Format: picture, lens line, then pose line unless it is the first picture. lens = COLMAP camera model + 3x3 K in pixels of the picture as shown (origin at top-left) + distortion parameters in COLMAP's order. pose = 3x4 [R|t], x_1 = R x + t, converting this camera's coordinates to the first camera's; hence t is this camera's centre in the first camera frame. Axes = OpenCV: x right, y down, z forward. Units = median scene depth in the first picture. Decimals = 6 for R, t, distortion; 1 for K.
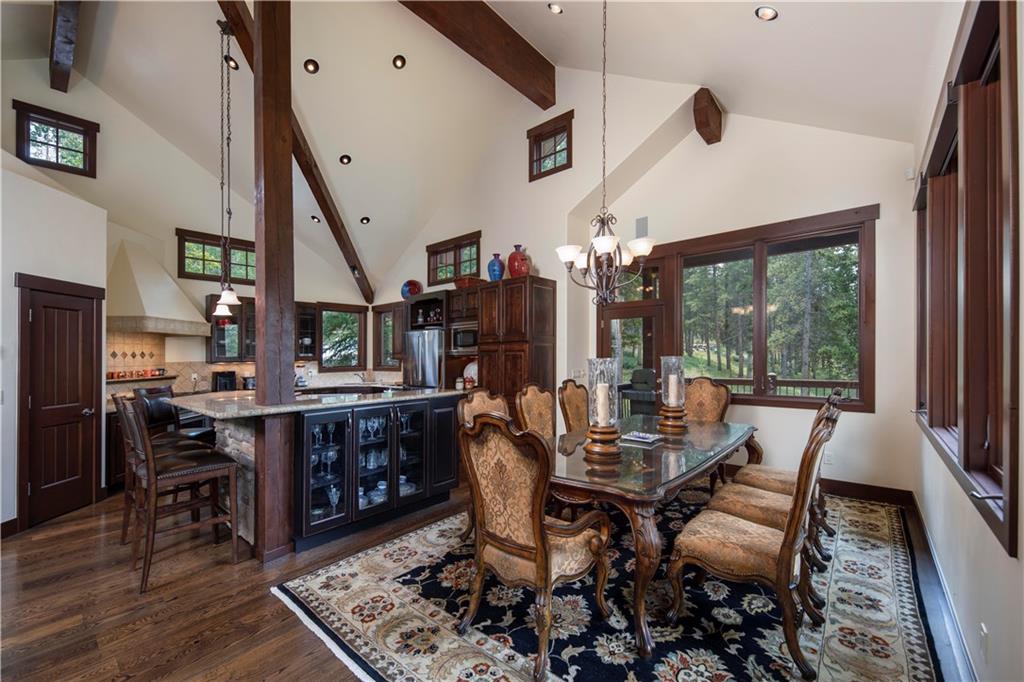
lens RADIAL K [[415.9, 0, 510.2], [0, 415.9, 350.0], [0, 0, 1]] dist [-0.002890, -0.000259]
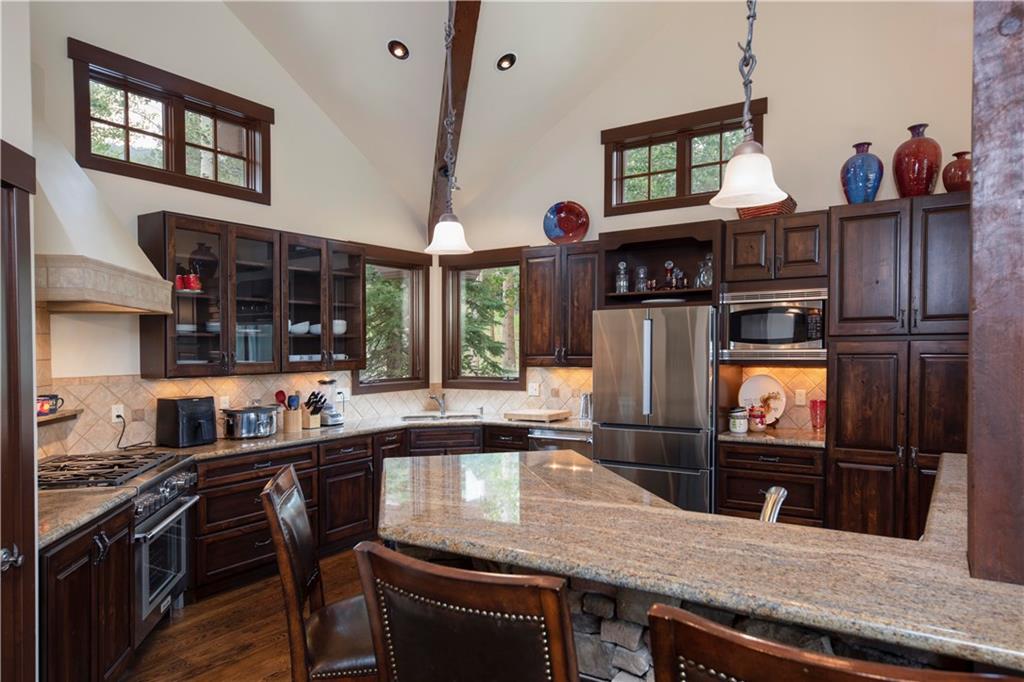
lens RADIAL K [[651.6, 0, 514.8], [0, 651.6, 351.6], [0, 0, 1]] dist [0.016640, -0.001369]
pose [[0.988401, 0.004528, 0.151798, -0.445134], [-0.007359, 0.999809, 0.018095, -0.009066], [-0.151687, -0.019002, 0.988246, 0.286860]]
